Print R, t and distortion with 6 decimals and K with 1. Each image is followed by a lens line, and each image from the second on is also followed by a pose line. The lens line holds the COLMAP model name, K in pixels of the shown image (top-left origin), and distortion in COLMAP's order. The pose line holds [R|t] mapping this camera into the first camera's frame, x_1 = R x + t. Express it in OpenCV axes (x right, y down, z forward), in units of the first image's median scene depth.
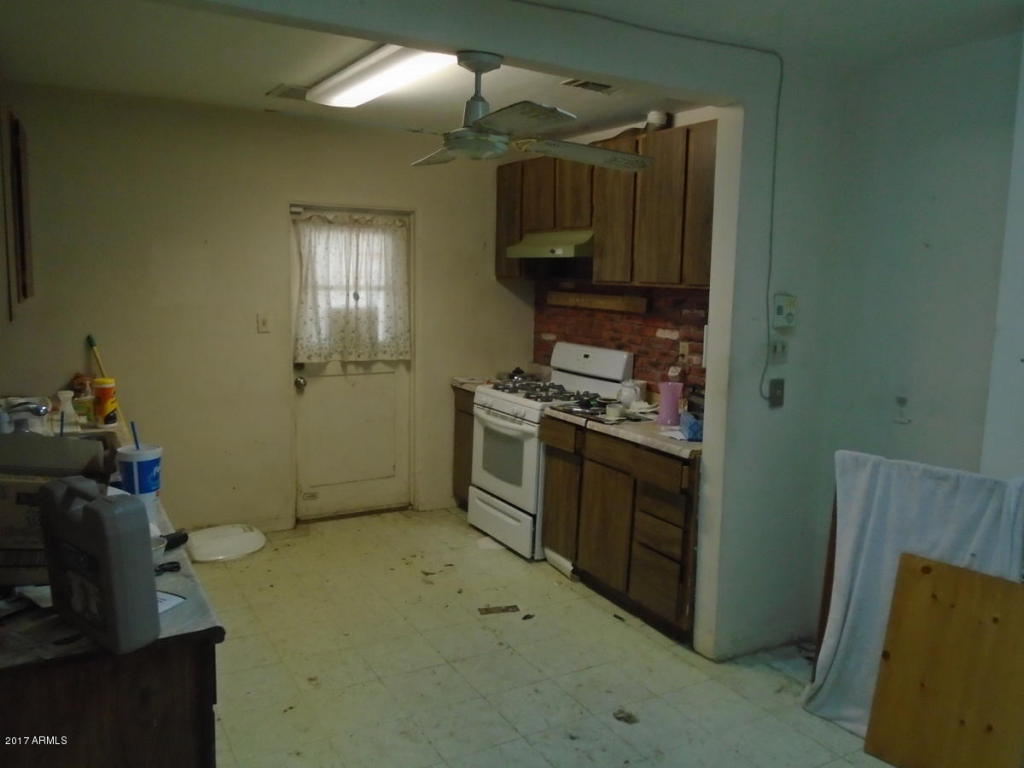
lens RADIAL K [[808.1, 0, 512.0], [0, 808.1, 384.0], [0, 0, 1]] dist [0.013718, 0.001654]
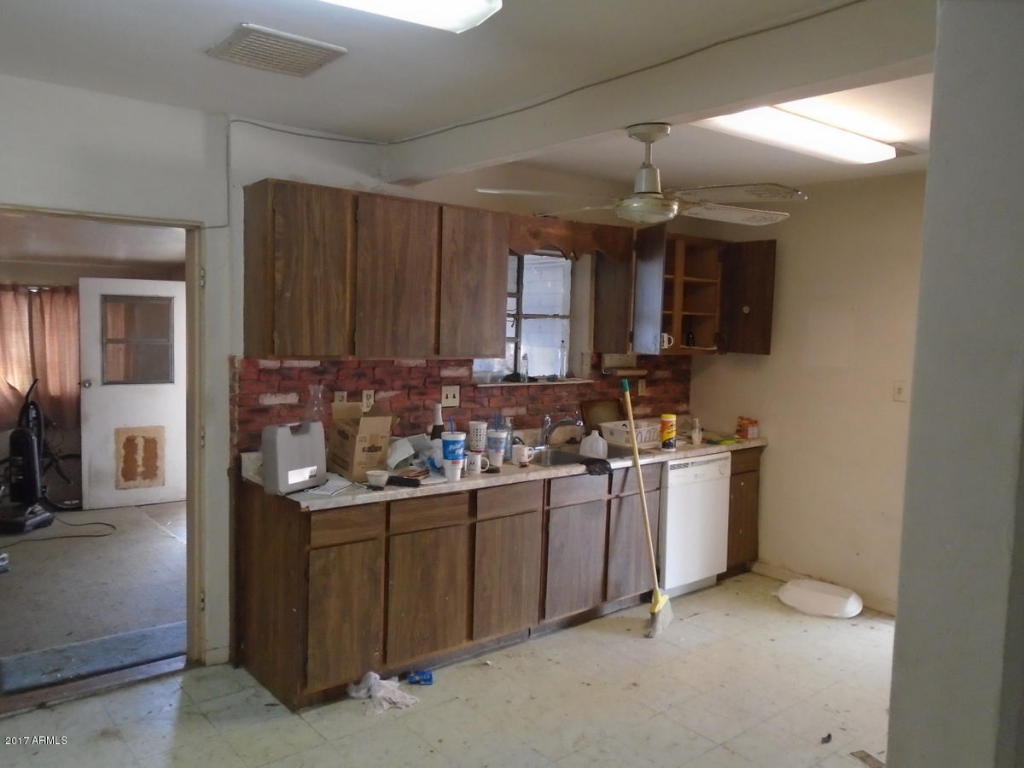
lens RADIAL K [[808.1, 0, 512.0], [0, 808.1, 384.0], [0, 0, 1]] dist [0.013718, 0.001654]
pose [[0.159021, 0.062043, -0.985324, 0.597763], [-0.161403, 0.986230, 0.036051, -0.048050], [0.973993, 0.153301, 0.166845, 0.417860]]
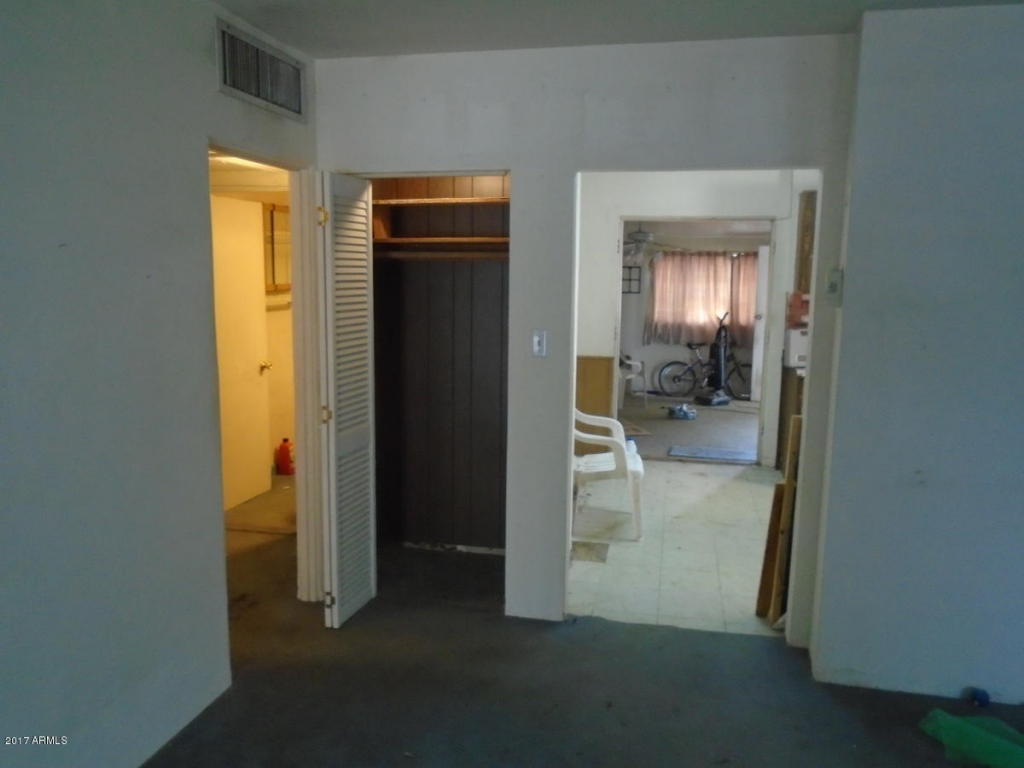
lens RADIAL K [[808.1, 0, 512.0], [0, 808.1, 384.0], [0, 0, 1]] dist [0.013718, 0.001654]
pose [[-0.657998, 0.081000, -0.748650, 1.171525], [-0.133461, 0.965914, 0.221807, -0.097060], [0.741098, 0.245864, -0.624760, 0.866973]]
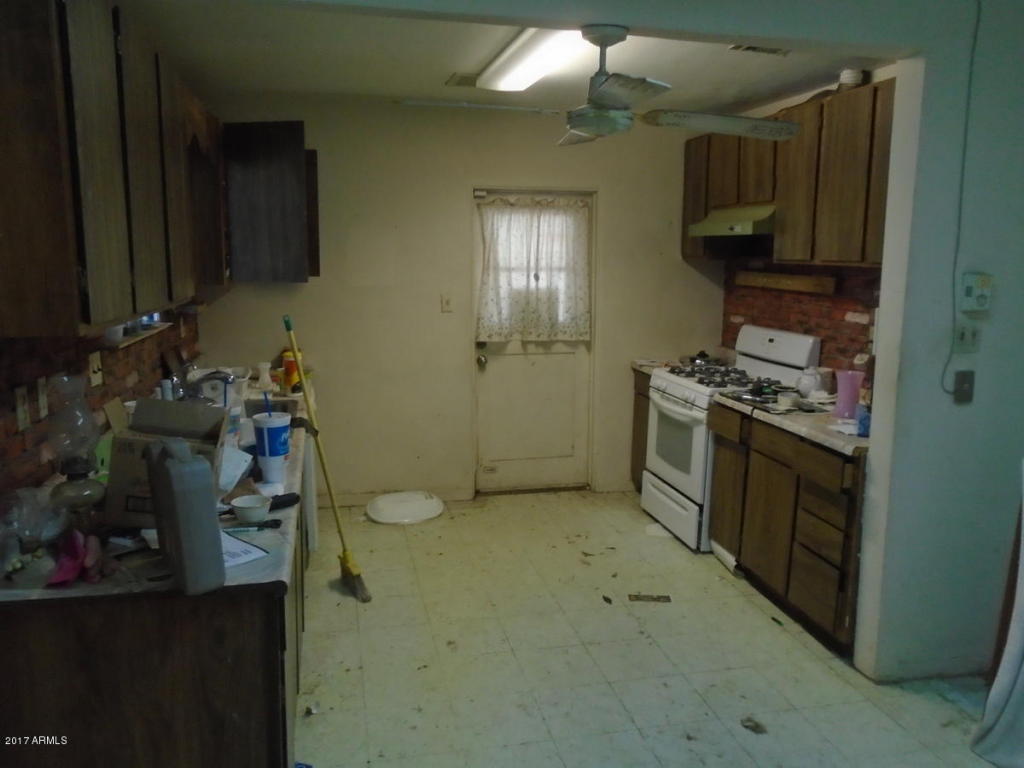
lens RADIAL K [[808.1, 0, 512.0], [0, 808.1, 384.0], [0, 0, 1]] dist [0.013718, 0.001654]
pose [[0.955558, 0.034961, -0.292722, 0.091278], [-0.027847, 0.999208, 0.028434, -0.002547], [0.293485, -0.019019, 0.955775, 0.018385]]
